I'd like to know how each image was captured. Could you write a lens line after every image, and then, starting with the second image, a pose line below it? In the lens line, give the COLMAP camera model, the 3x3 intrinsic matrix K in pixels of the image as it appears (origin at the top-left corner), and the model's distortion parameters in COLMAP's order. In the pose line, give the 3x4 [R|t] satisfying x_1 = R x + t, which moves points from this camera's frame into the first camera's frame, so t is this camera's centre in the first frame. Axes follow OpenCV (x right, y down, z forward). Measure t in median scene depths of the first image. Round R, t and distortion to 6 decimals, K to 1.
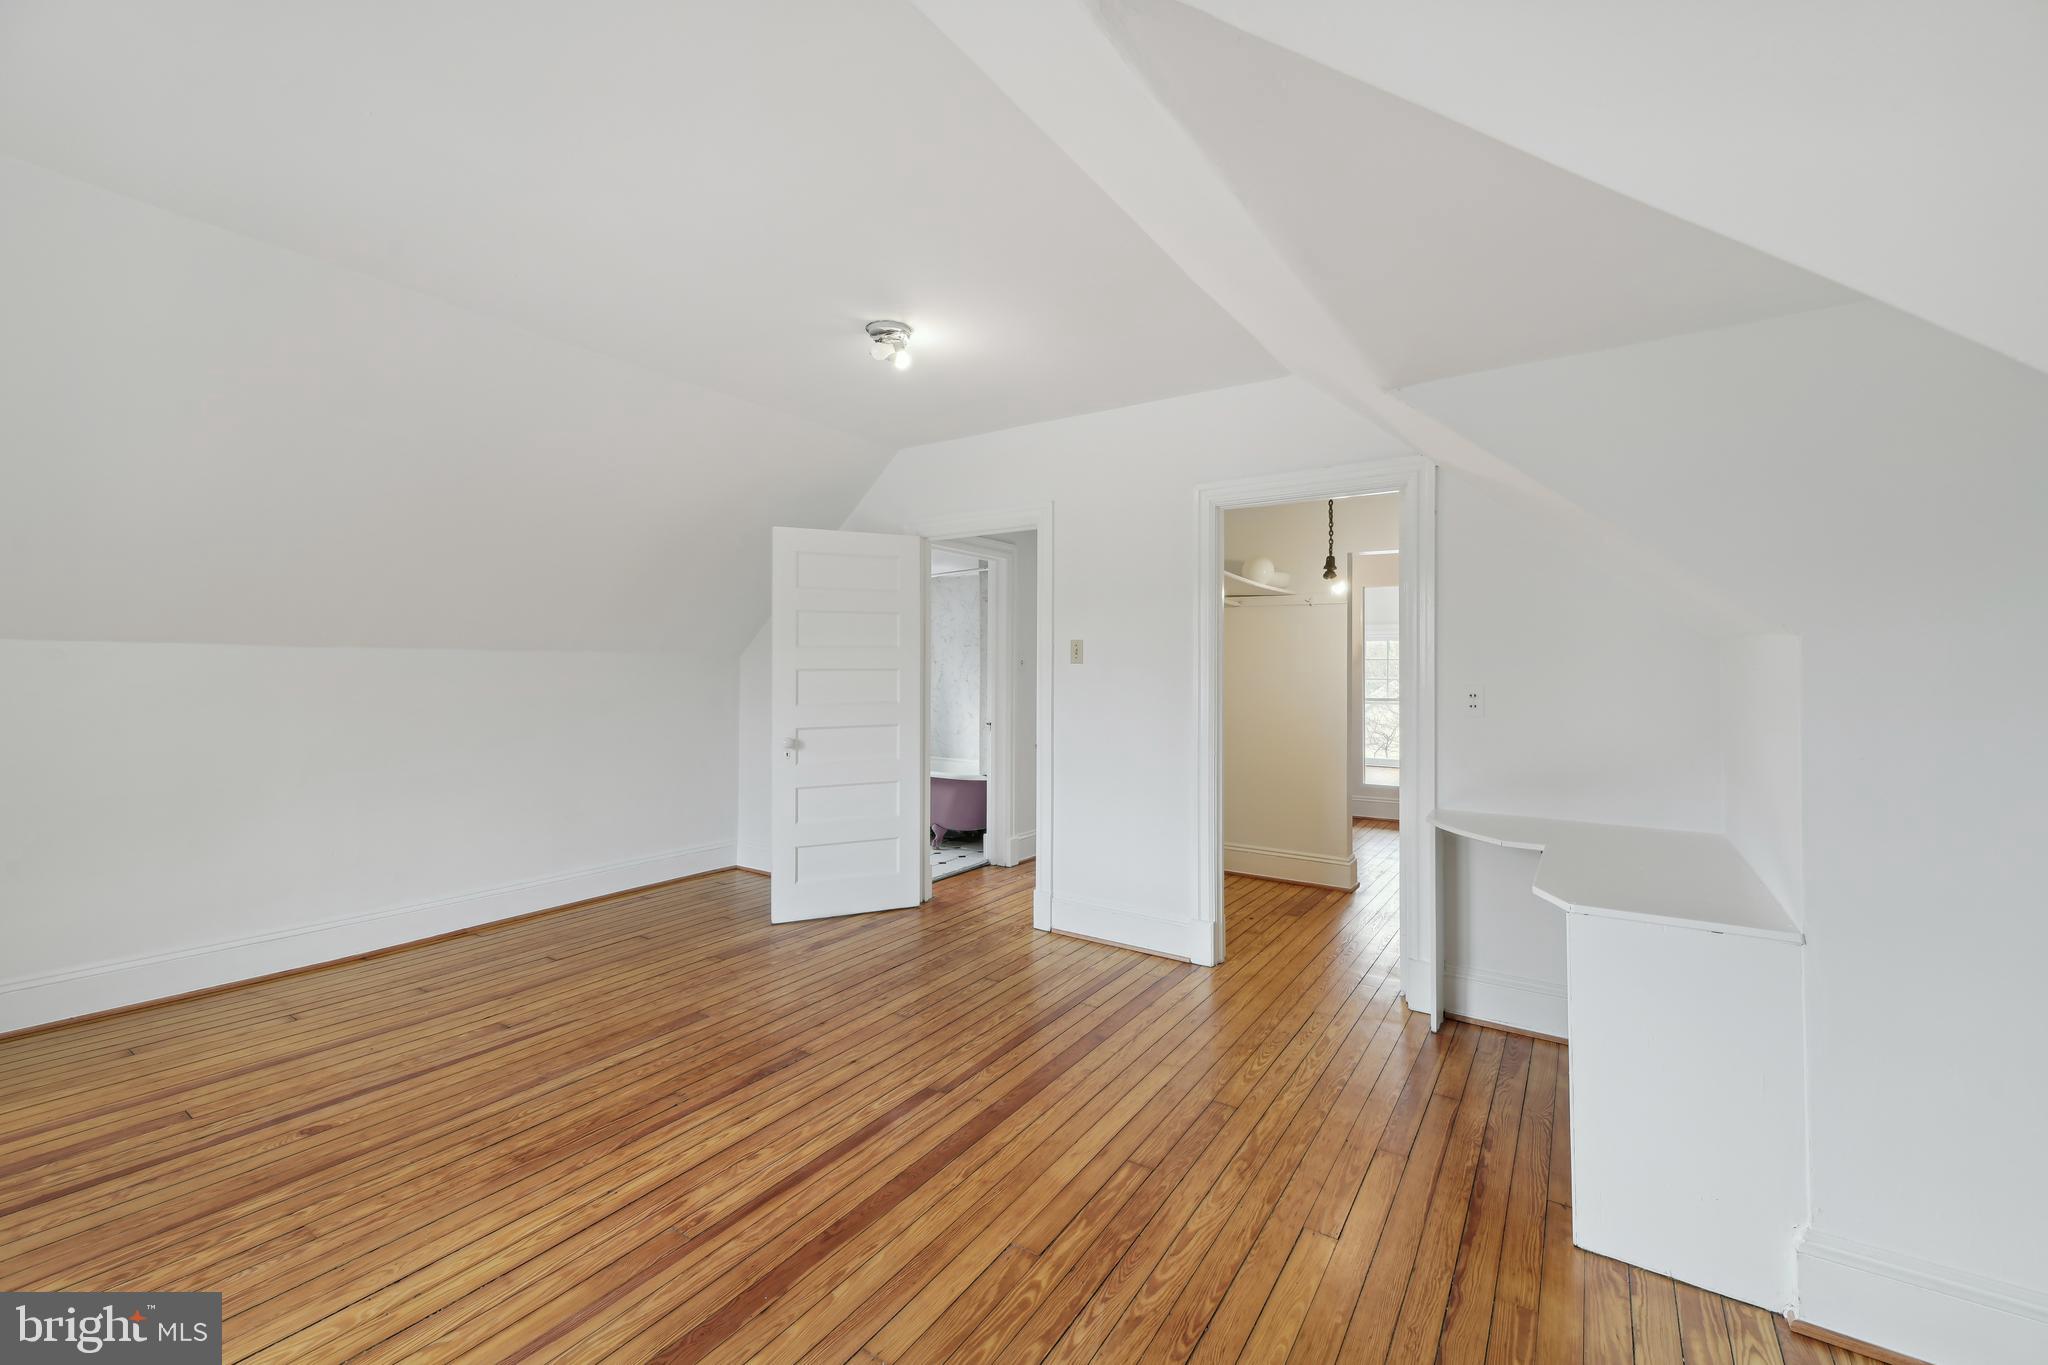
lens RADIAL K [[827.8, 0, 1030.1], [0, 827.8, 669.8], [0, 0, 1]] dist [0.012854, -0.003500]
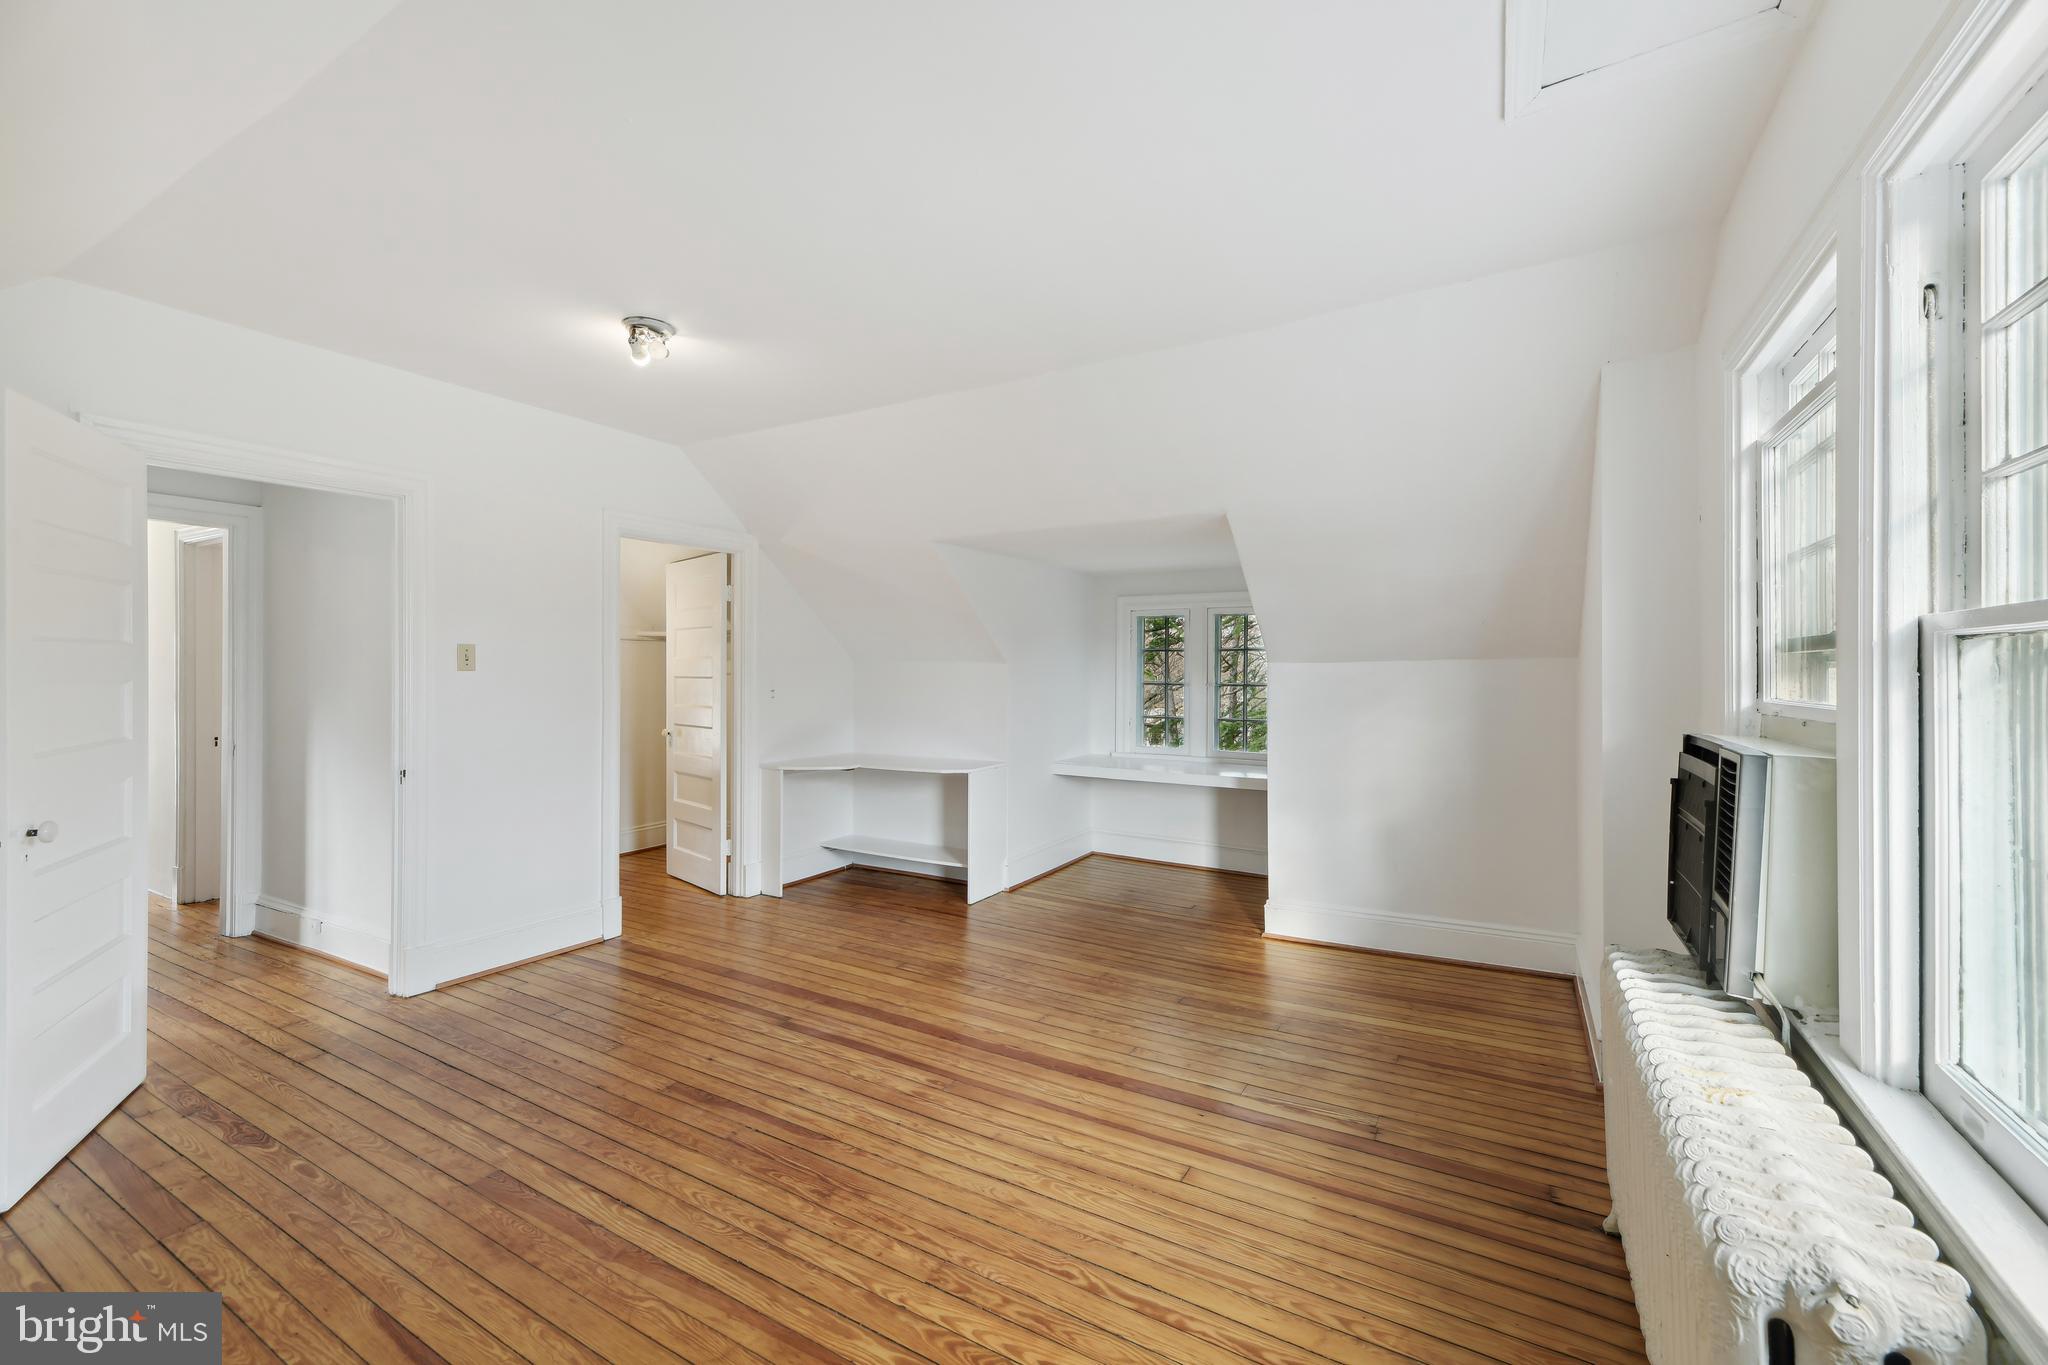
lens RADIAL K [[827.8, 0, 1033.2], [0, 827.8, 673.3], [0, 0, 1]] dist [0.012854, -0.003500]
pose [[-0.055656, -0.007701, 0.998420, -1.364167], [-0.000150, 0.999970, 0.007705, -0.019146], [-0.998450, 0.000279, -0.055656, 0.704923]]
